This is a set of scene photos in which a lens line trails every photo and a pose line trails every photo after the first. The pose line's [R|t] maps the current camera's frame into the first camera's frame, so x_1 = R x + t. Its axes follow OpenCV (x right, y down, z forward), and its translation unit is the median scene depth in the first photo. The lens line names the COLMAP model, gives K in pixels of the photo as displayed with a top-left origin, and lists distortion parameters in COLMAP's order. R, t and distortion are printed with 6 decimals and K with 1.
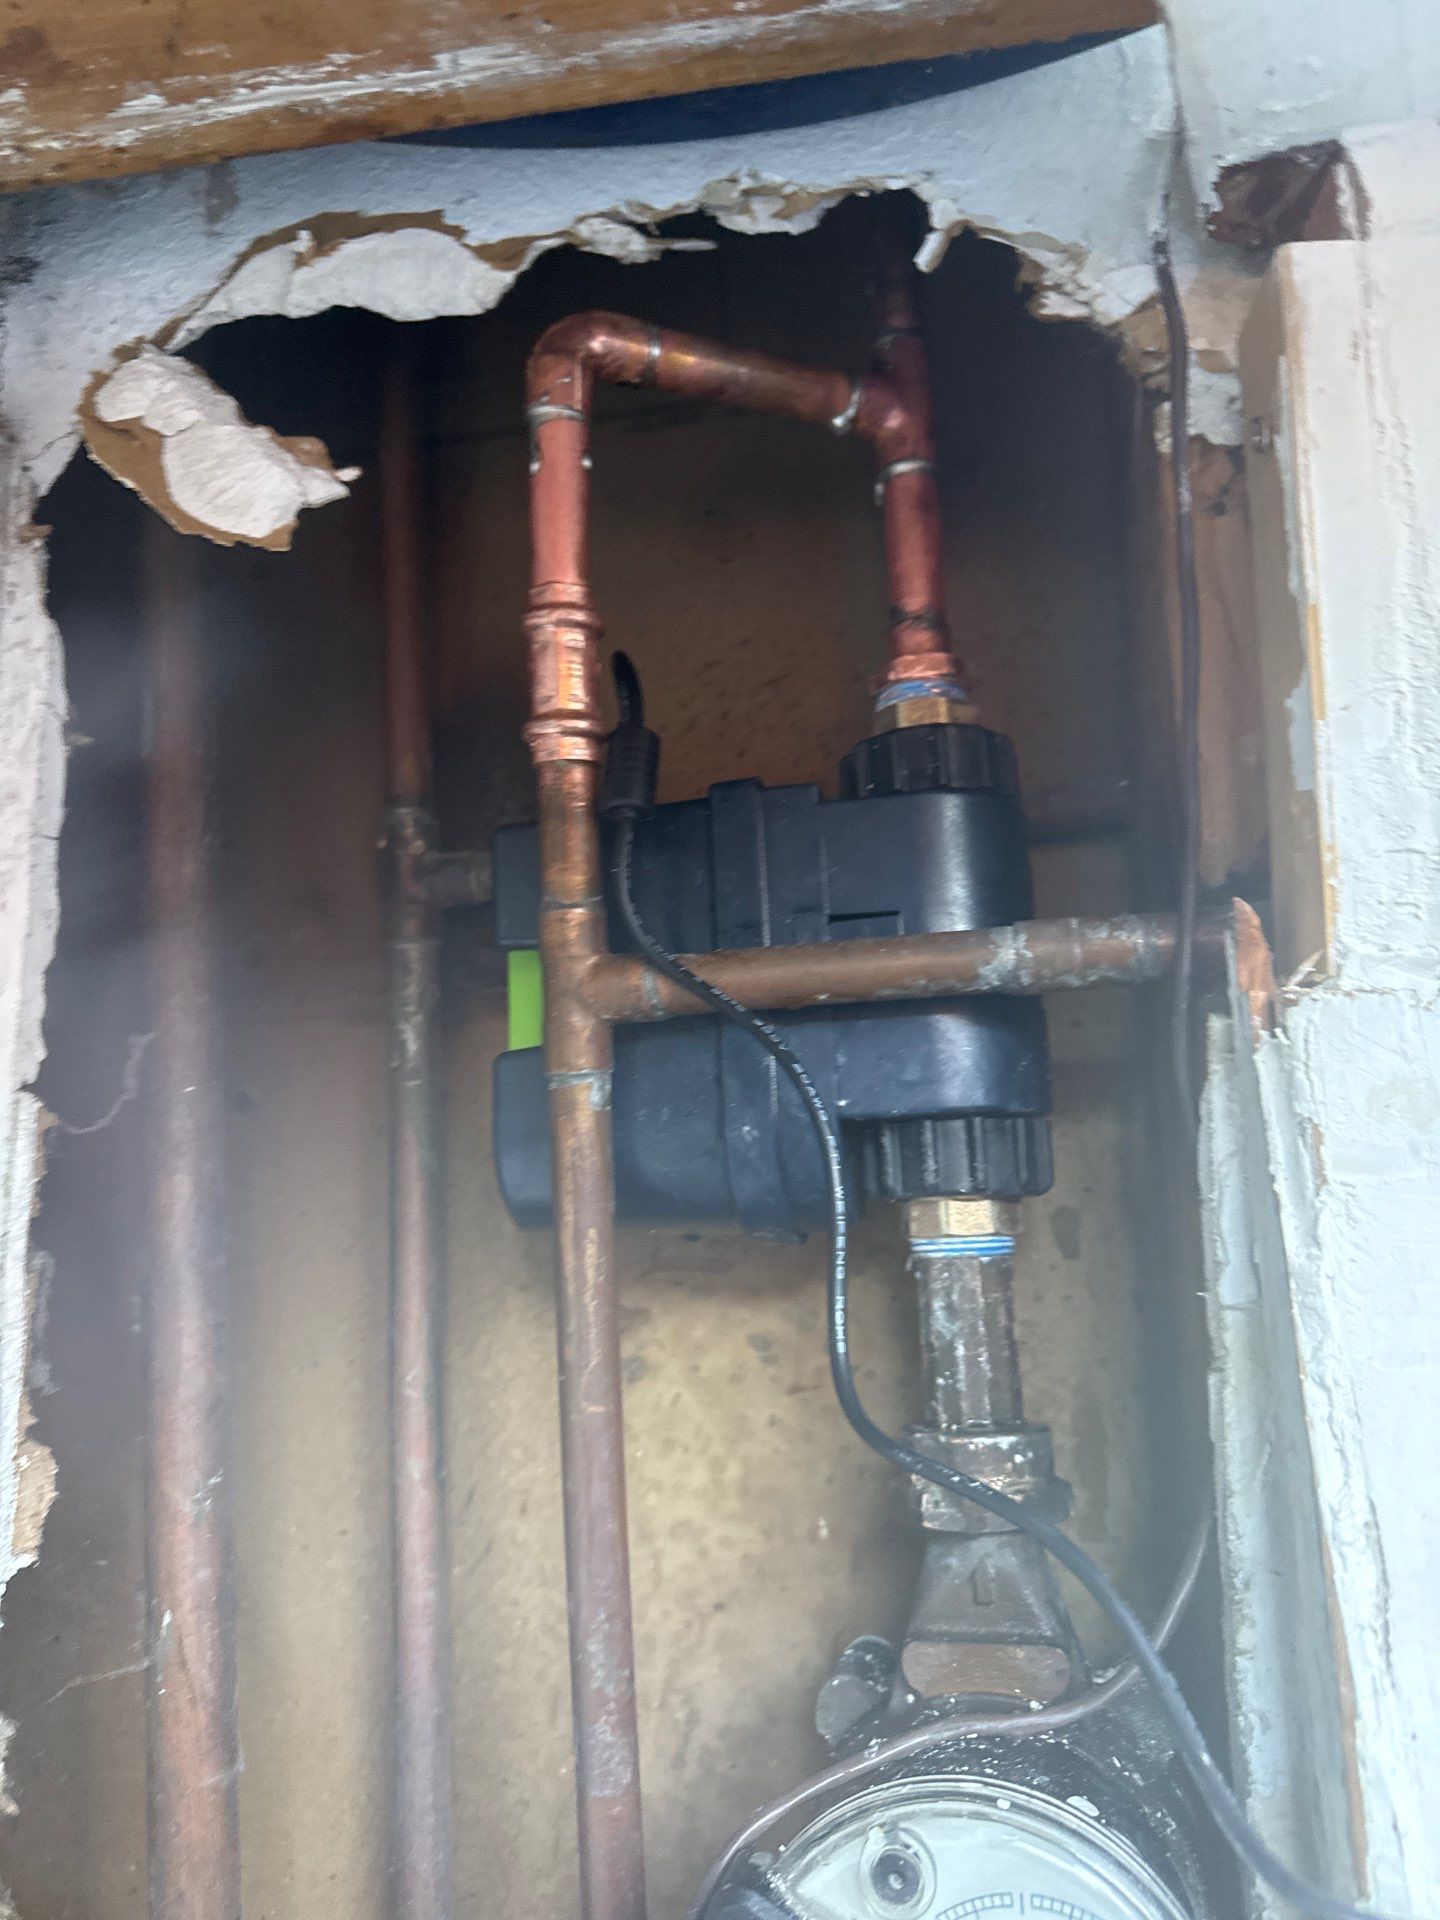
lens RADIAL K [[1450.6, 0, 729.9], [0, 1450.6, 931.7], [0, 0, 1]] dist [-0.023705, 0.006550]
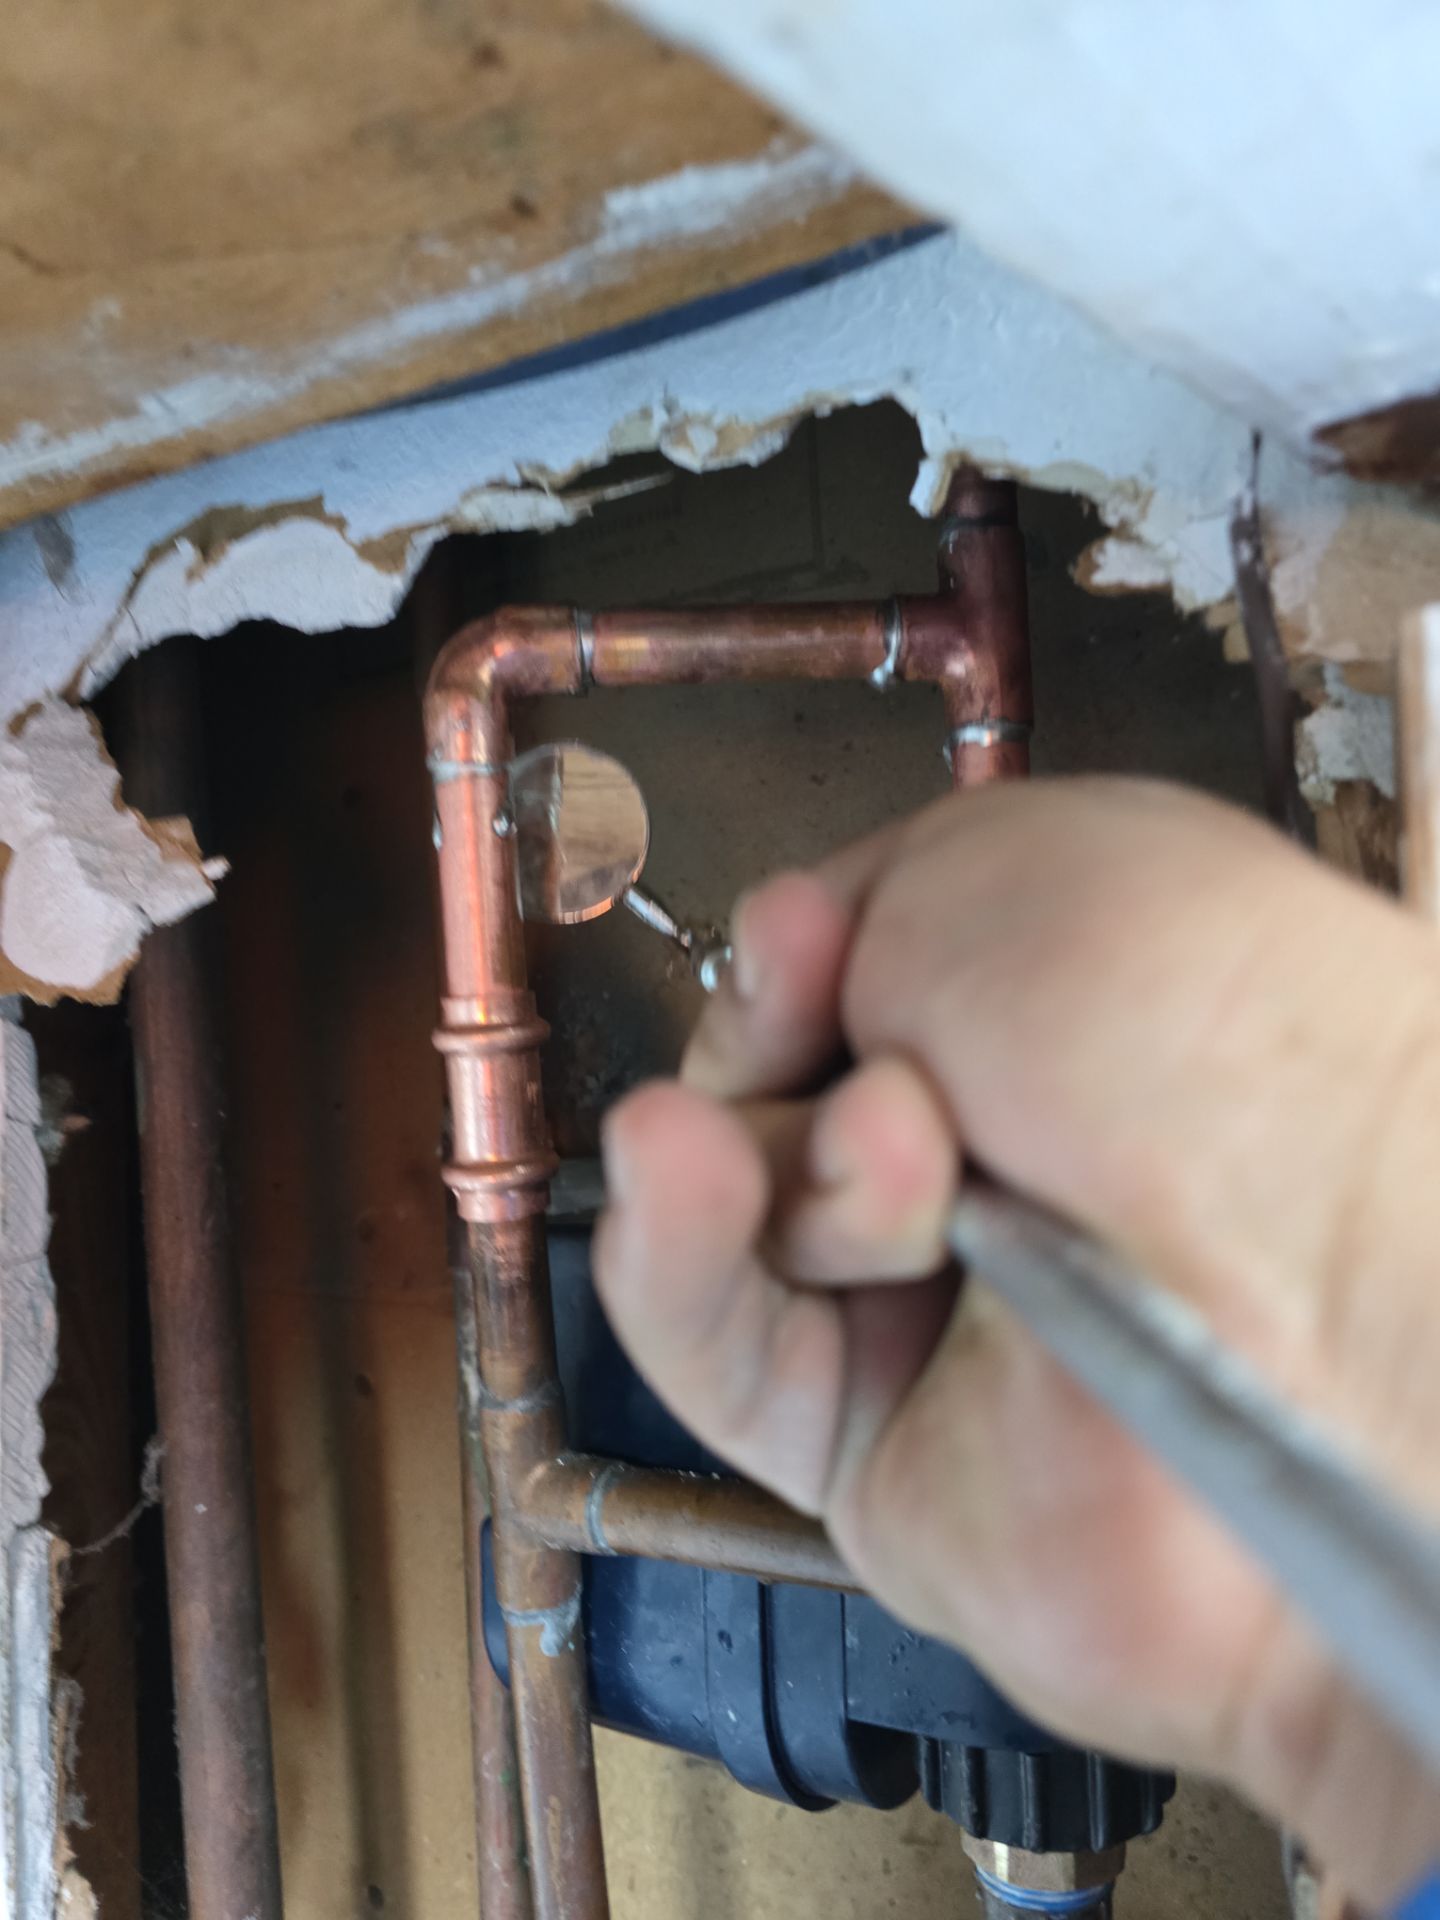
lens RADIAL K [[1373.6, 0, 697.0], [0, 1373.6, 975.3], [0, 0, 1]] dist [-0.001955, -0.007610]
pose [[0.941211, -0.022127, -0.337095, 0.246179], [0.071004, 0.988520, 0.133367, -0.345388], [0.330274, -0.149462, 0.931977, 0.355960]]
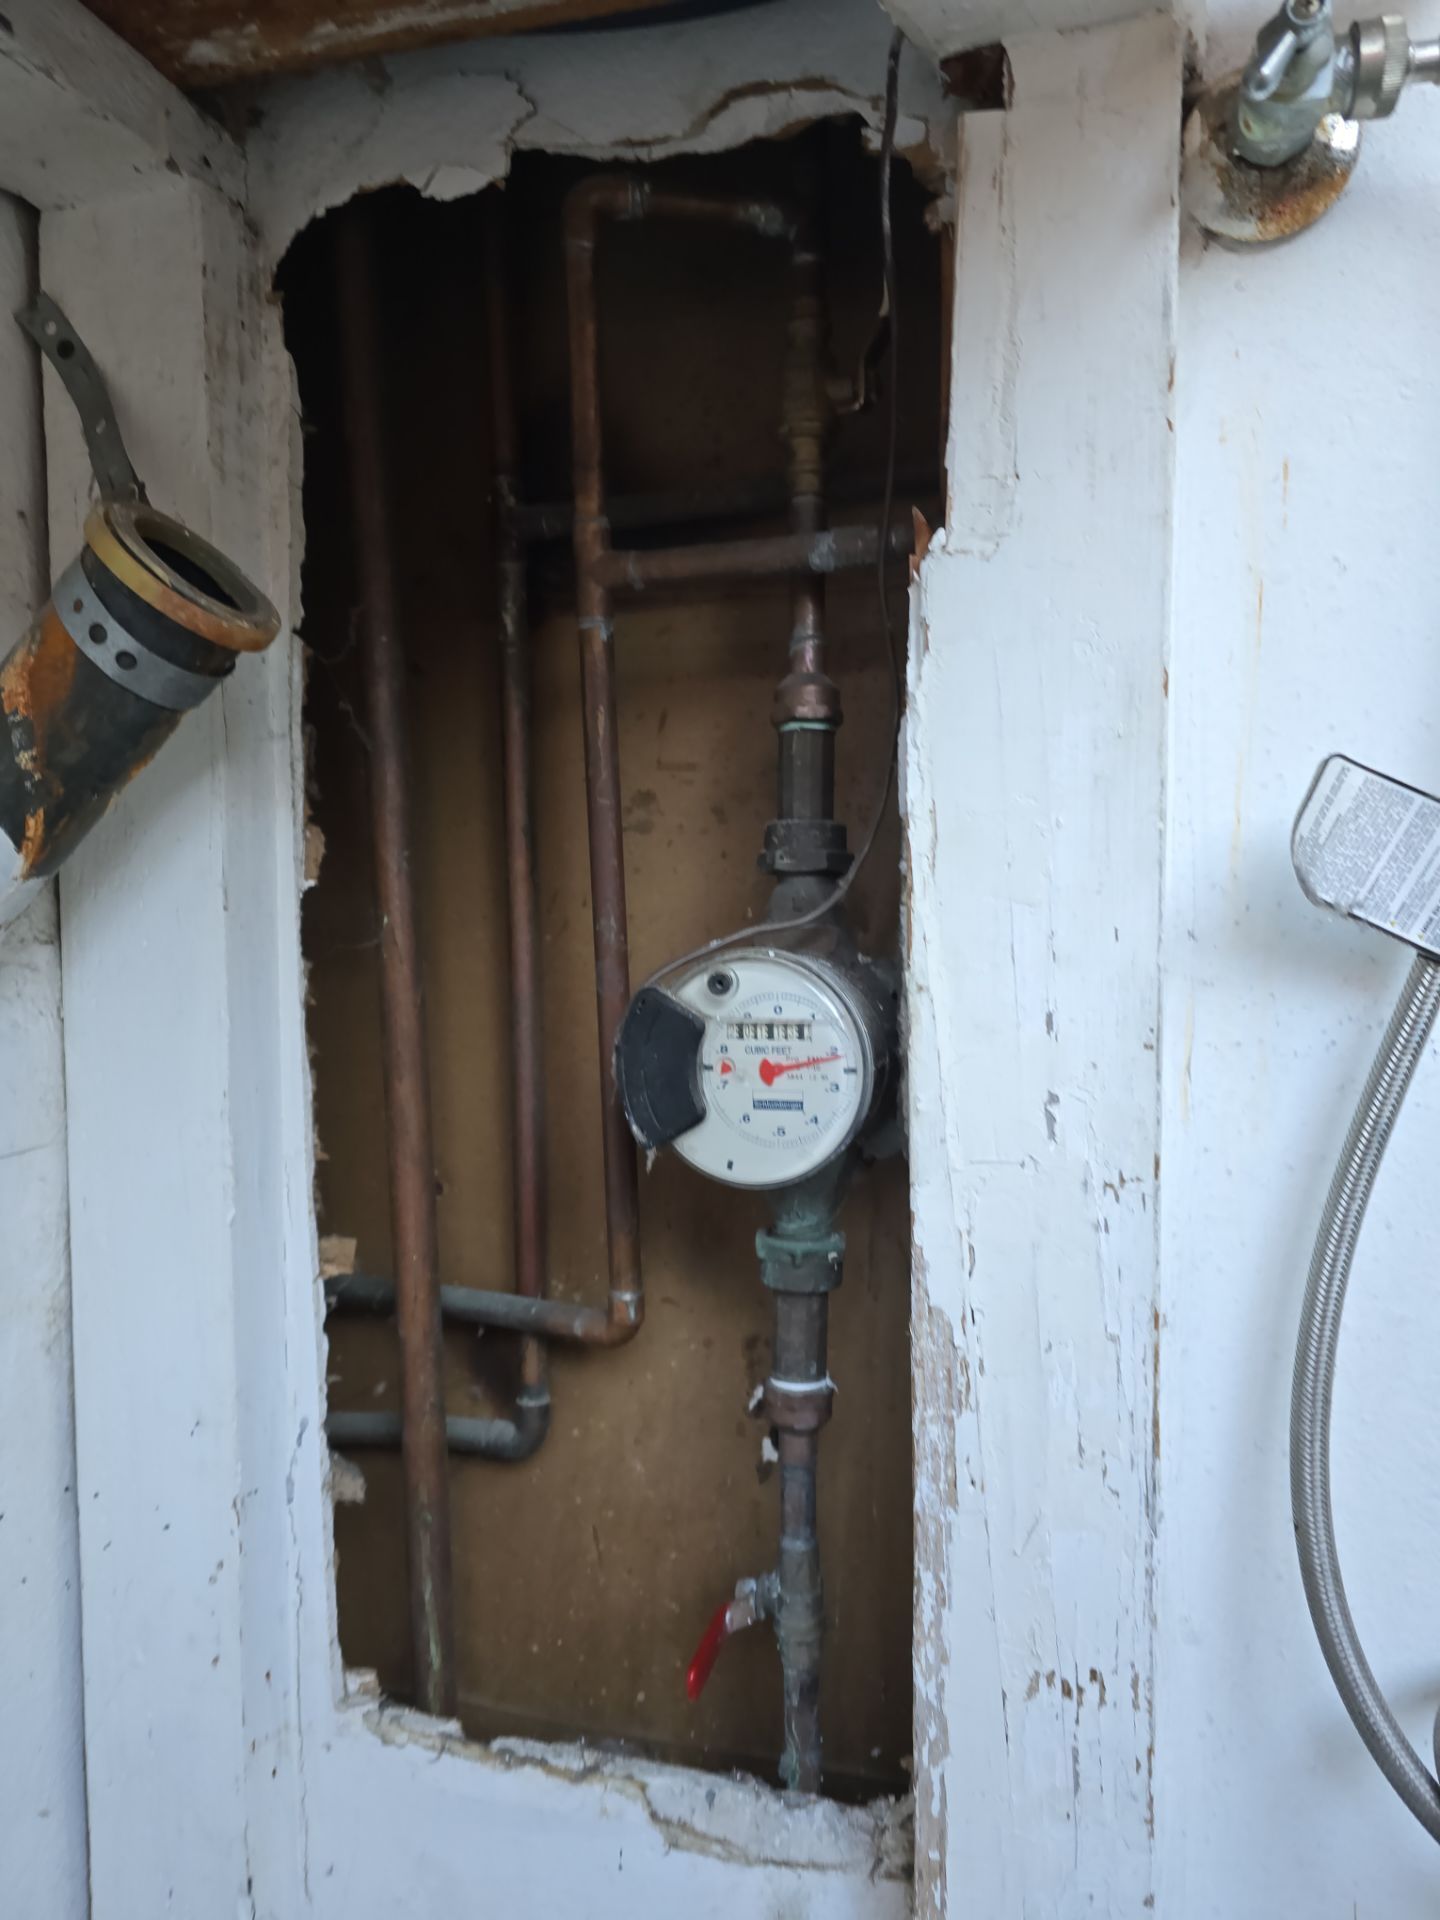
lens RADIAL K [[1319.3, 0, 733.2], [0, 1319.3, 947.3], [0, 0, 1]] dist [0.039556, -0.044034]
pose [[0.994323, 0.031230, -0.101716, 0.243690], [-0.008112, 0.975423, 0.220191, 0.124779], [0.106093, -0.218116, 0.970139, -0.653227]]
